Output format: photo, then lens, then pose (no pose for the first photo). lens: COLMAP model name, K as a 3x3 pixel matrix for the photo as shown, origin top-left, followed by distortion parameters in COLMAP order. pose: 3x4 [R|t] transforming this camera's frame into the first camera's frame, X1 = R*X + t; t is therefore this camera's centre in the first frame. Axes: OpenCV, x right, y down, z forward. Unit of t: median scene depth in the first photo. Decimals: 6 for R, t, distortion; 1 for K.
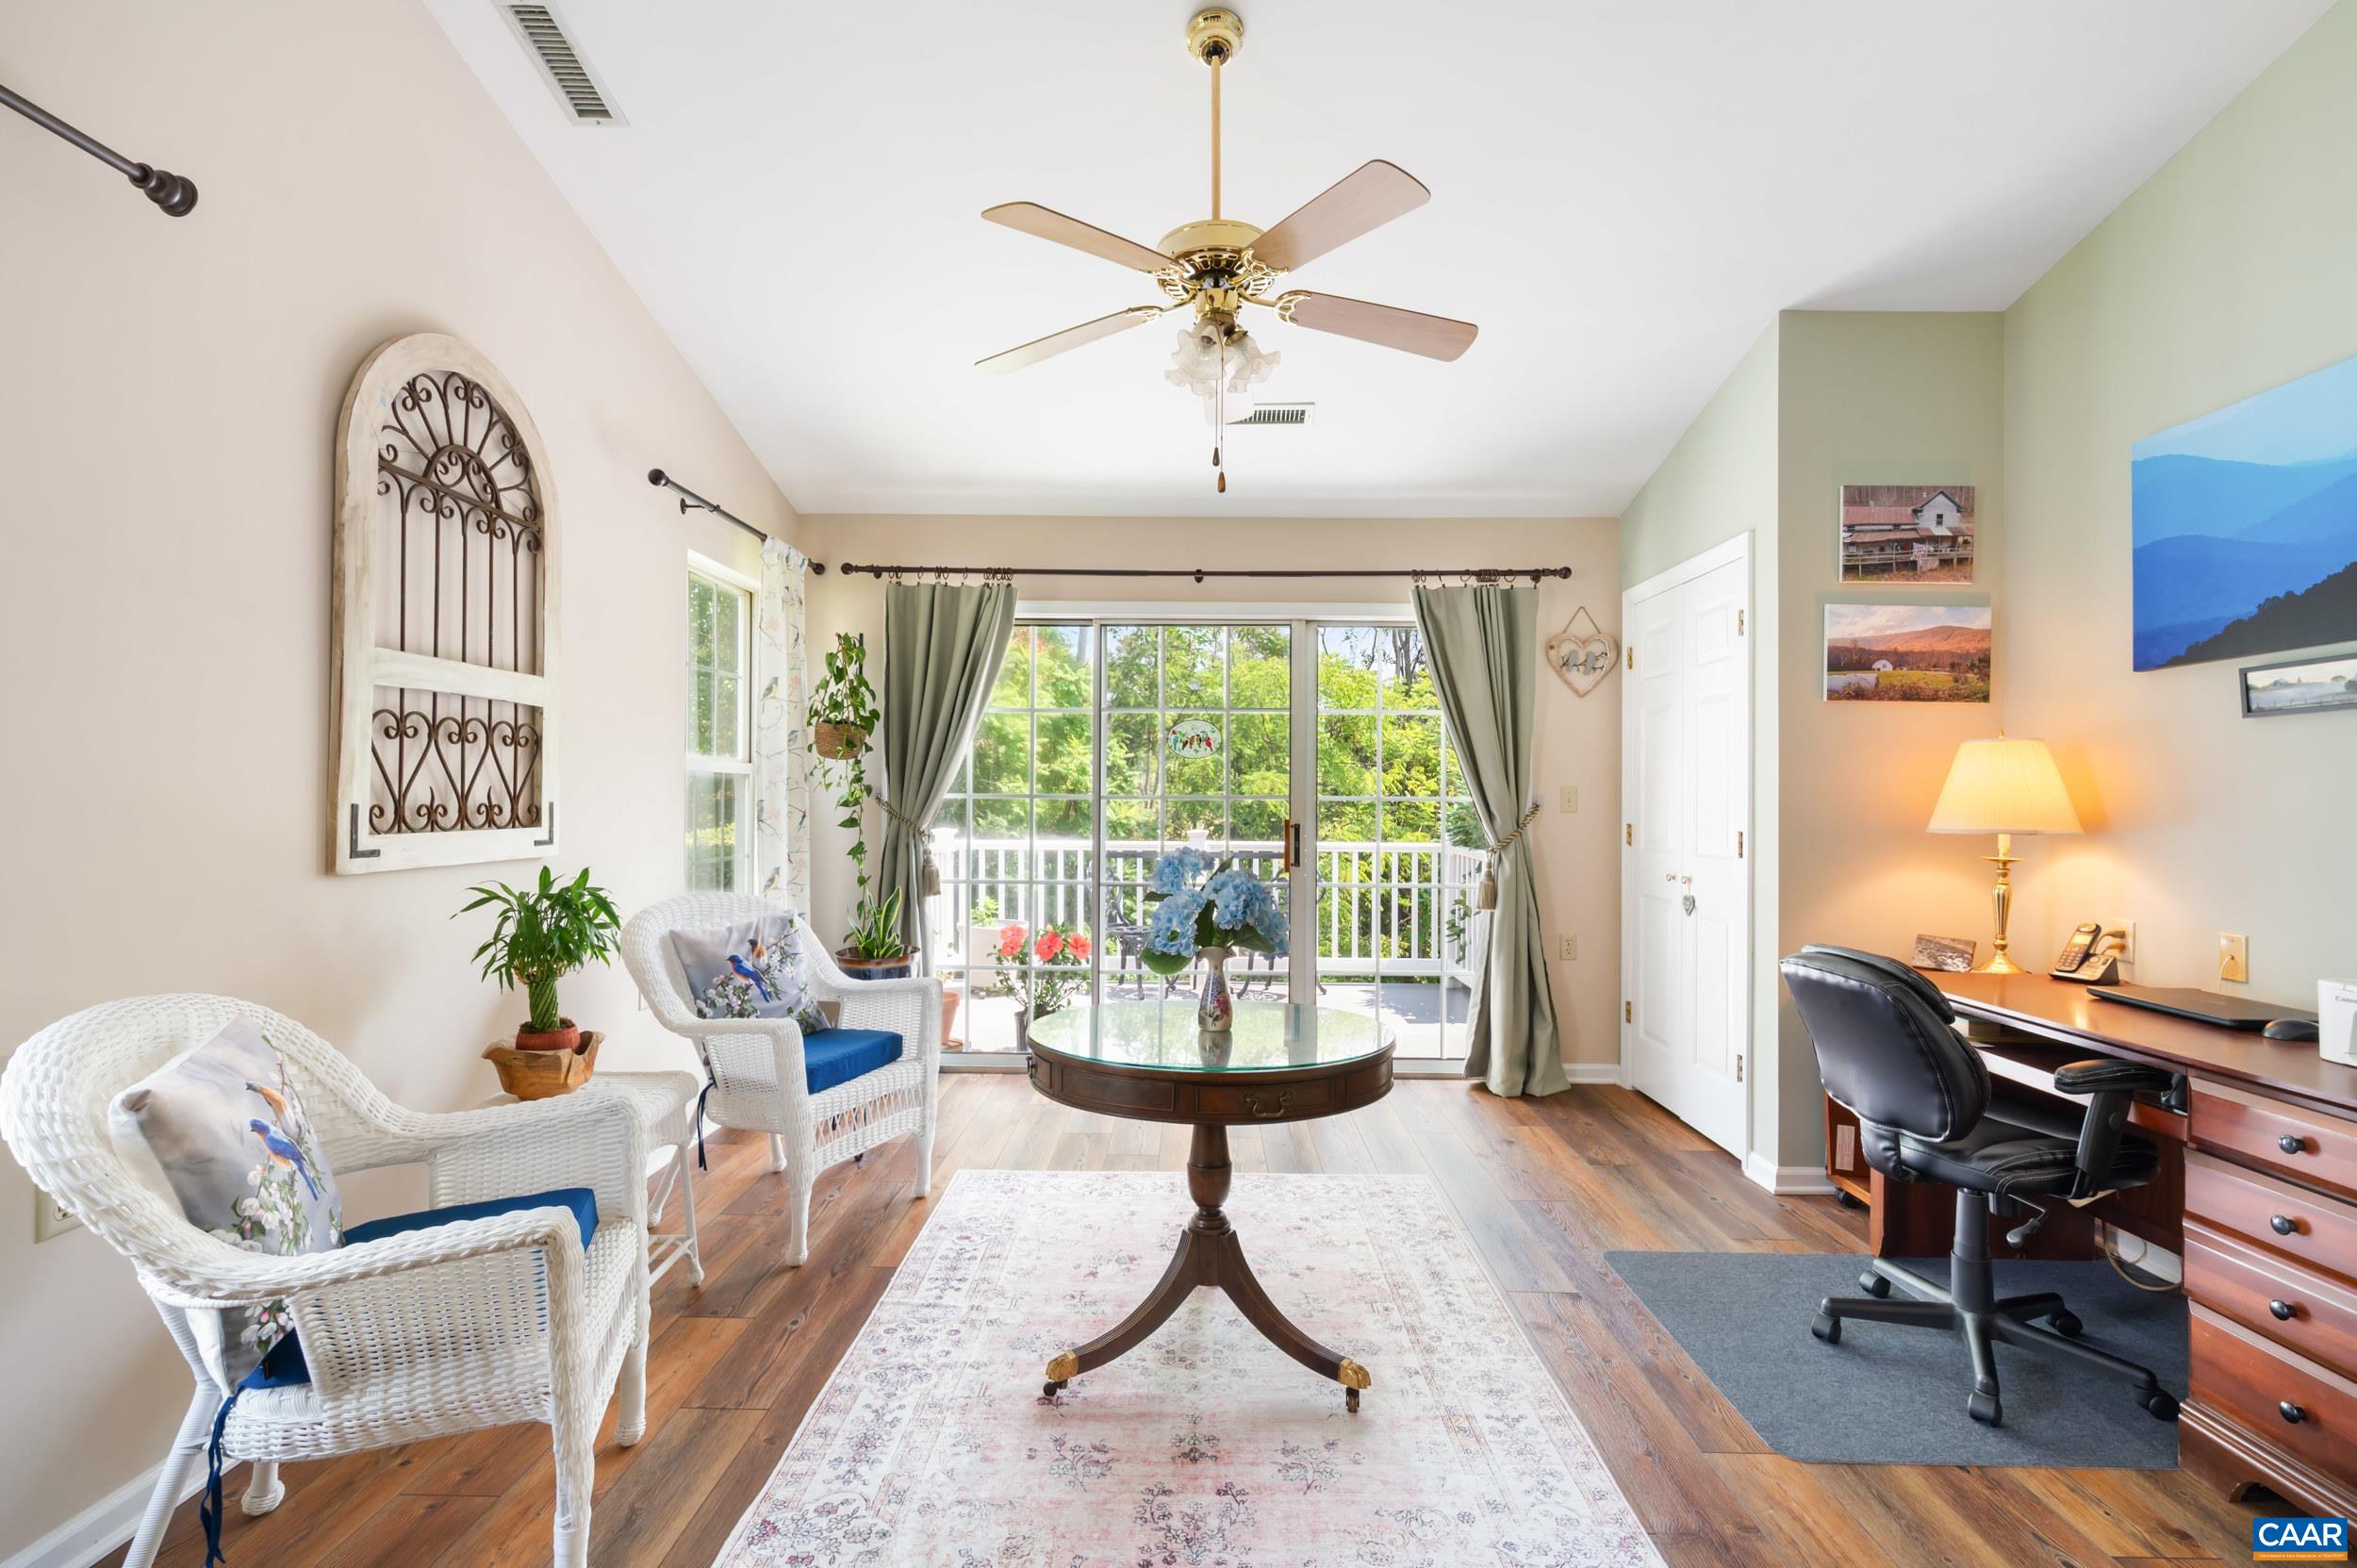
lens RADIAL K [[1061.9, 0, 1182.8], [0, 1061.9, 787.0], [0, 0, 1]] dist [-0.001039, 0.001508]
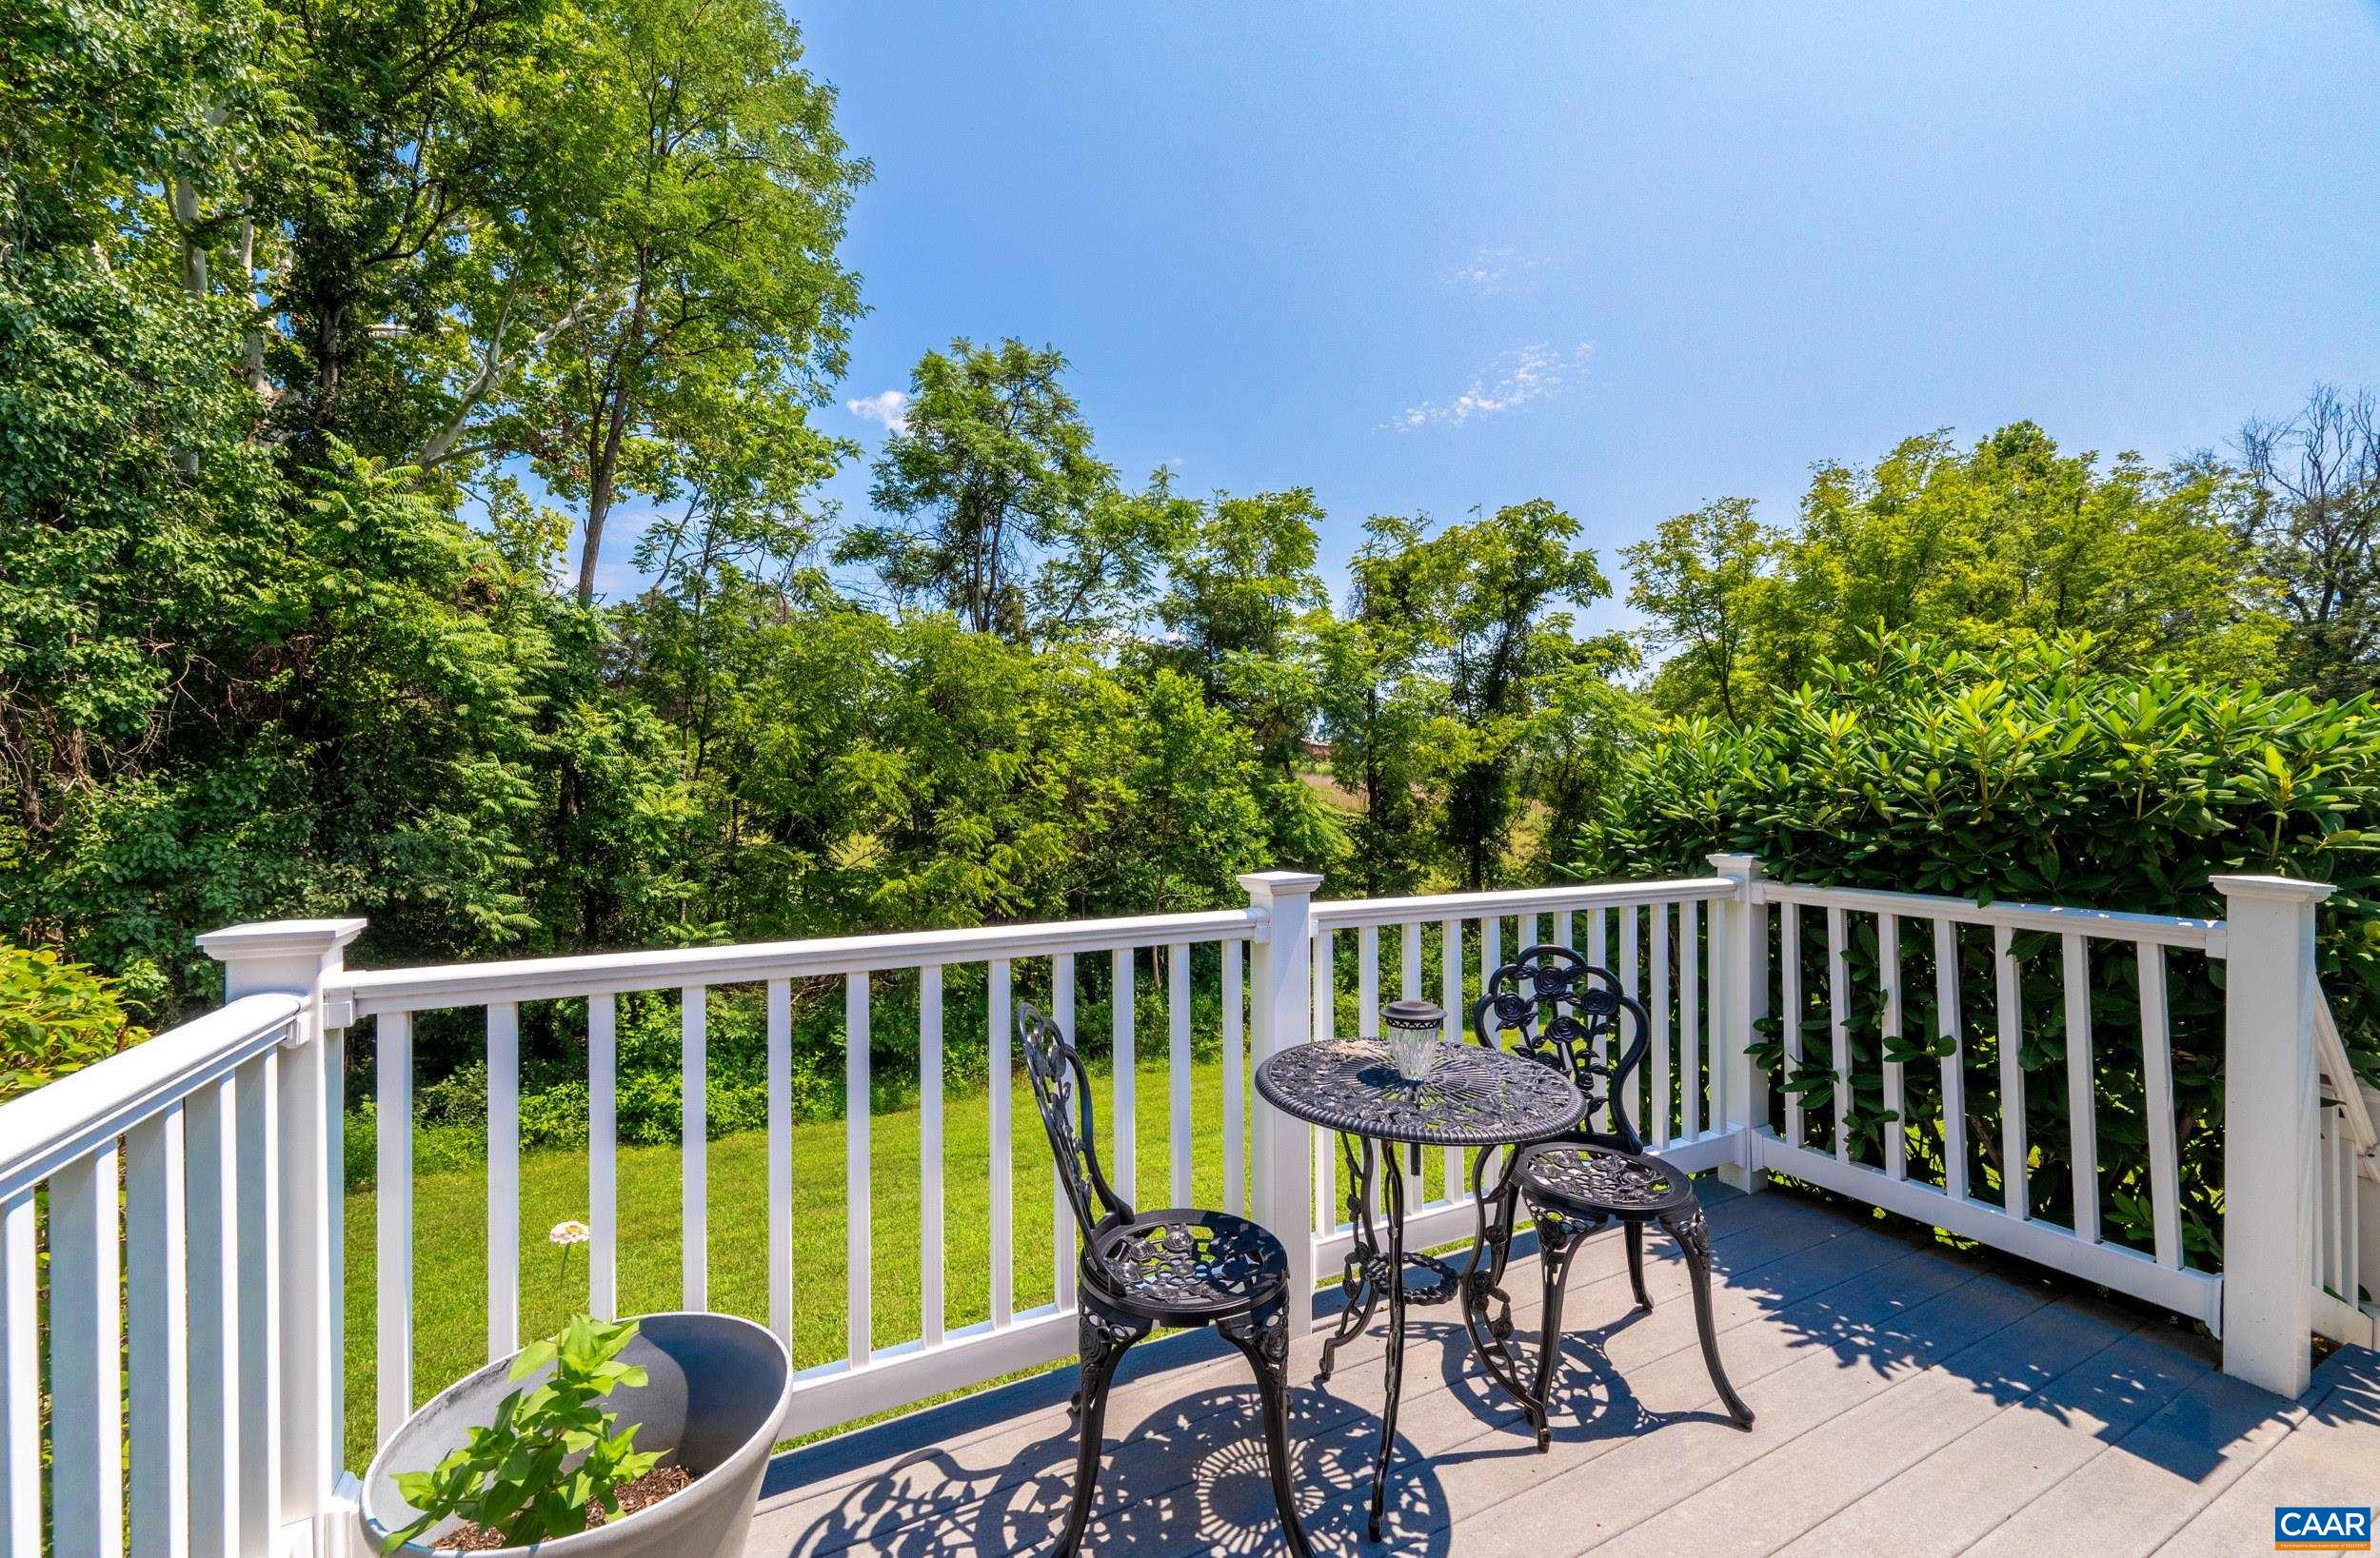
lens RADIAL K [[989.7, 0, 1169.2], [0, 989.7, 759.9], [0, 0, 1]] dist [0.004479, 0.000642]
pose [[0.898329, 0.004912, 0.439297, -0.306185], [0.001881, 0.999885, -0.015027, 0.024697], [-0.439320, 0.014326, 0.898216, 1.714328]]
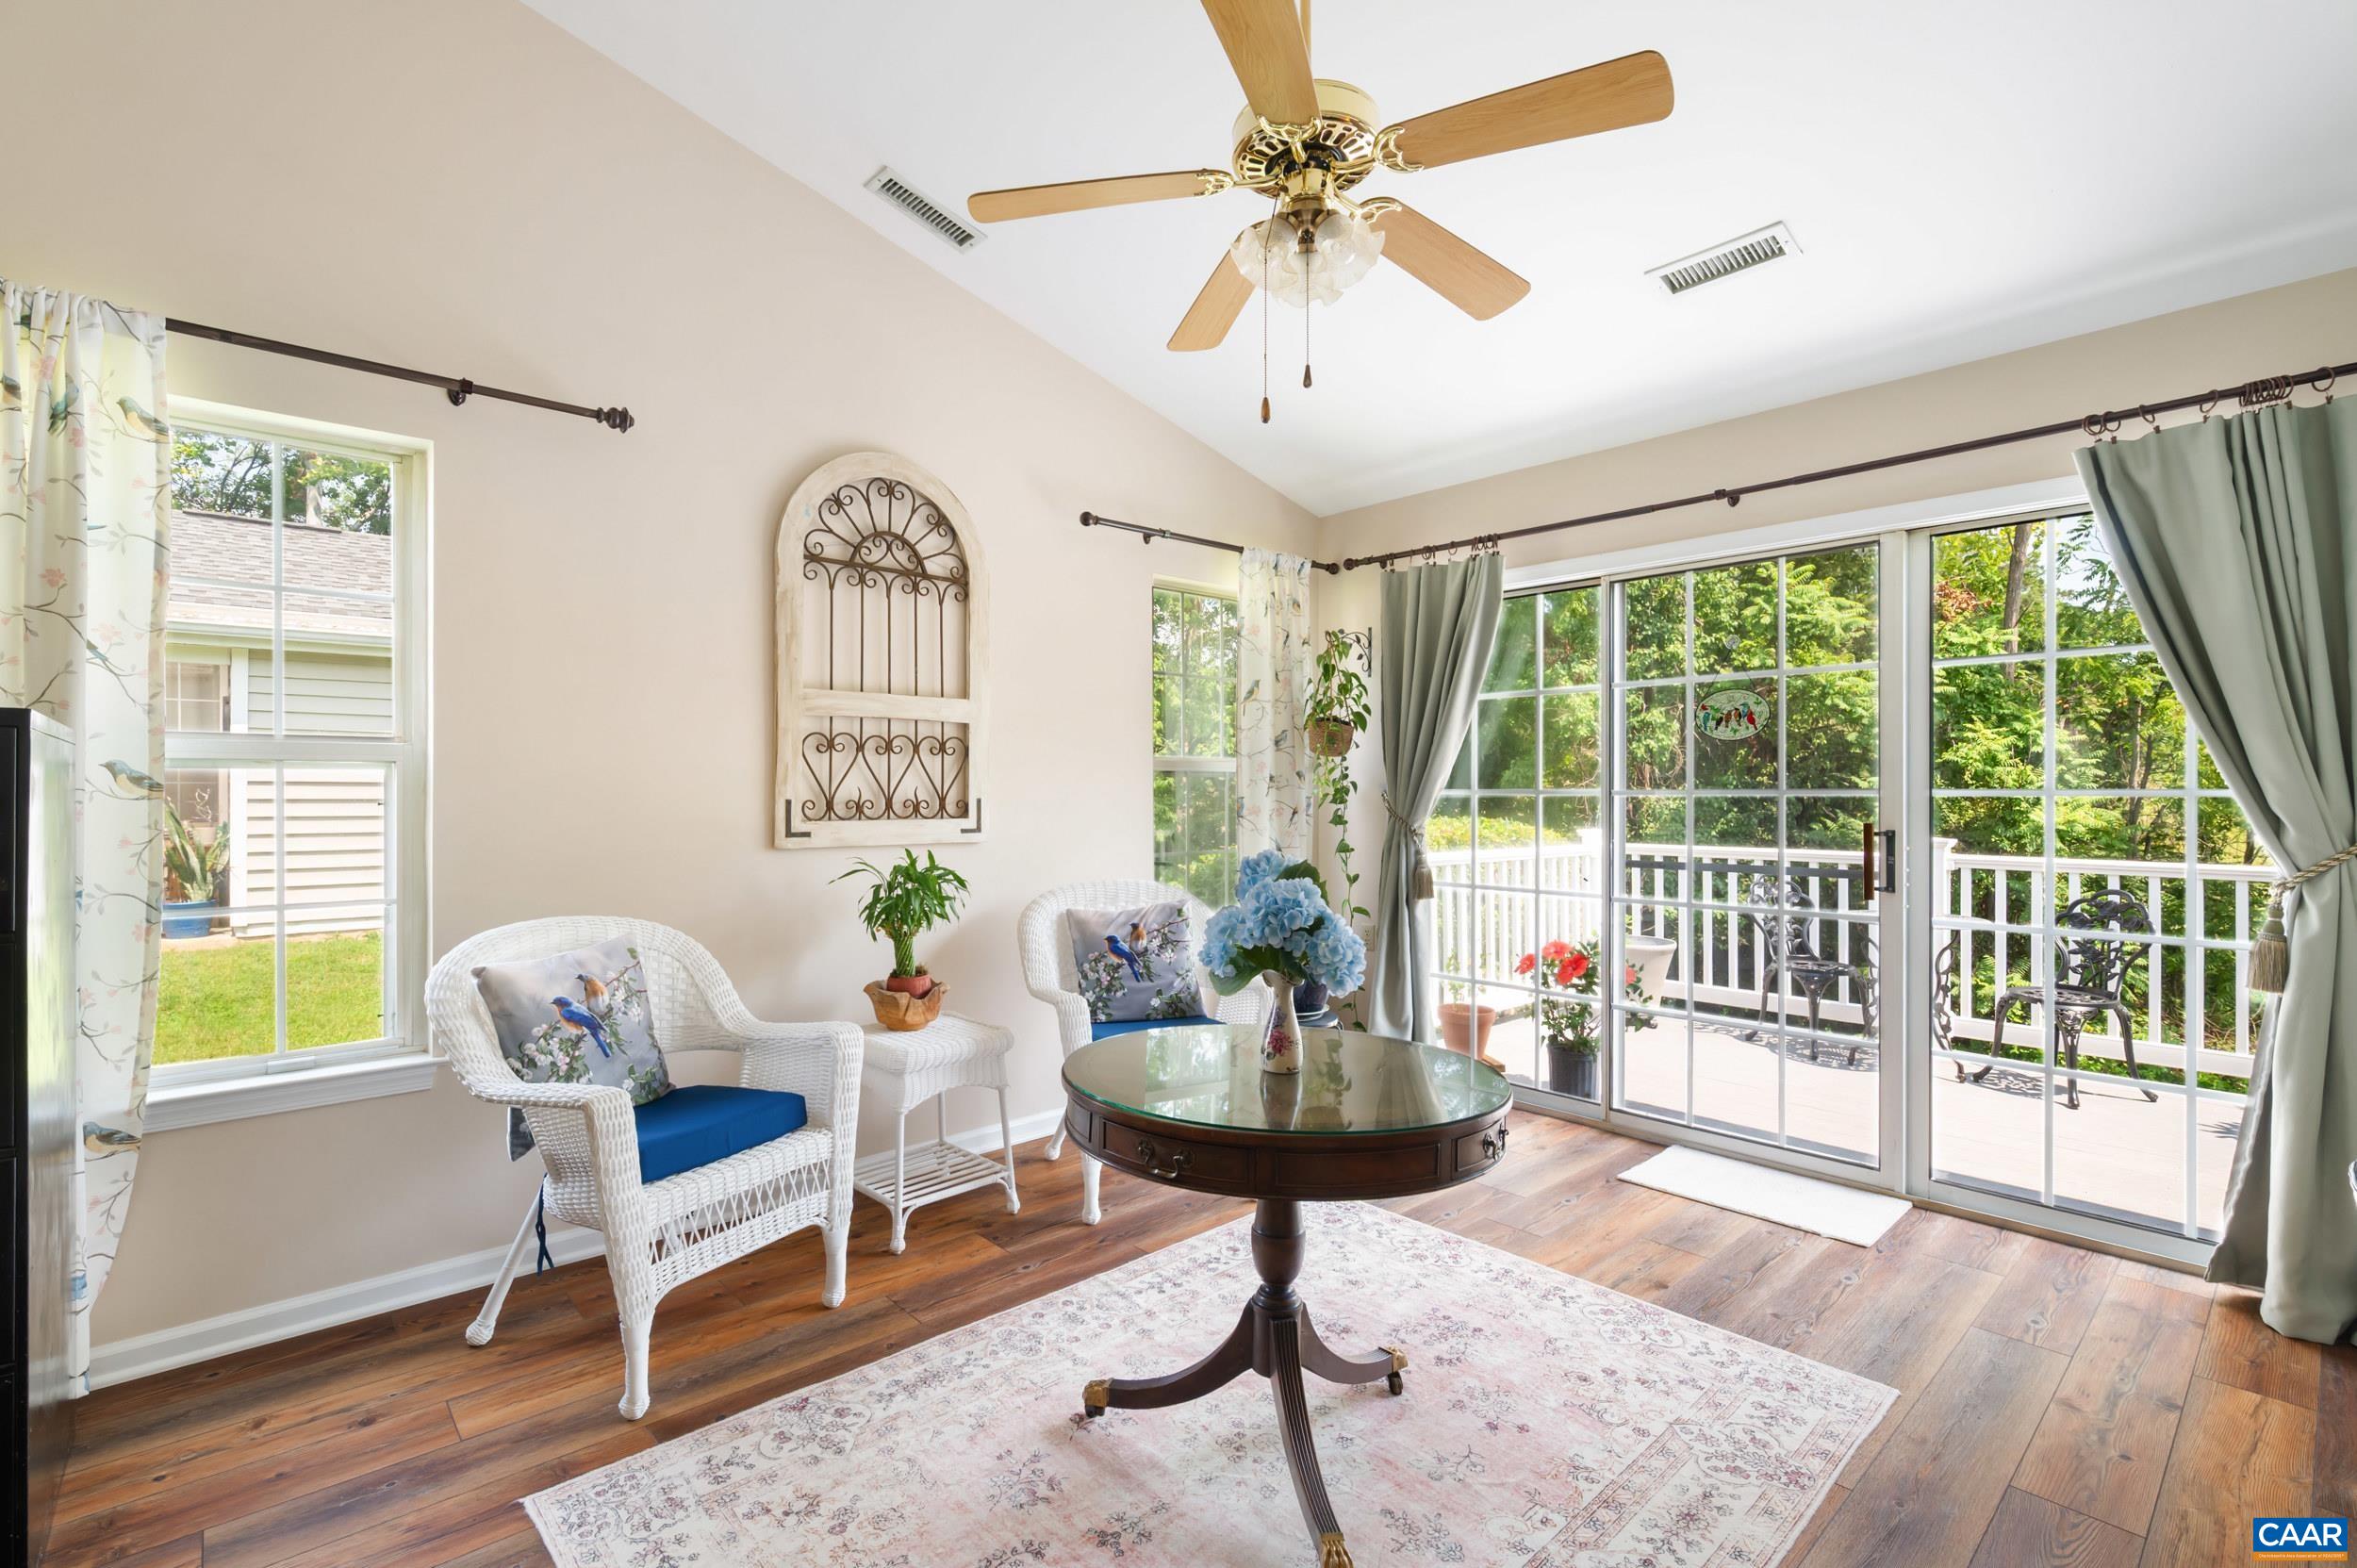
lens RADIAL K [[1061.9, 0, 1165.8], [0, 1061.9, 795.5], [0, 0, 1]] dist [-0.001039, 0.001508]
pose [[0.679403, -0.003790, -0.733756, 0.441652], [0.010160, 0.999939, 0.004243, 0.007078], [0.733695, -0.010338, 0.679400, 0.287857]]
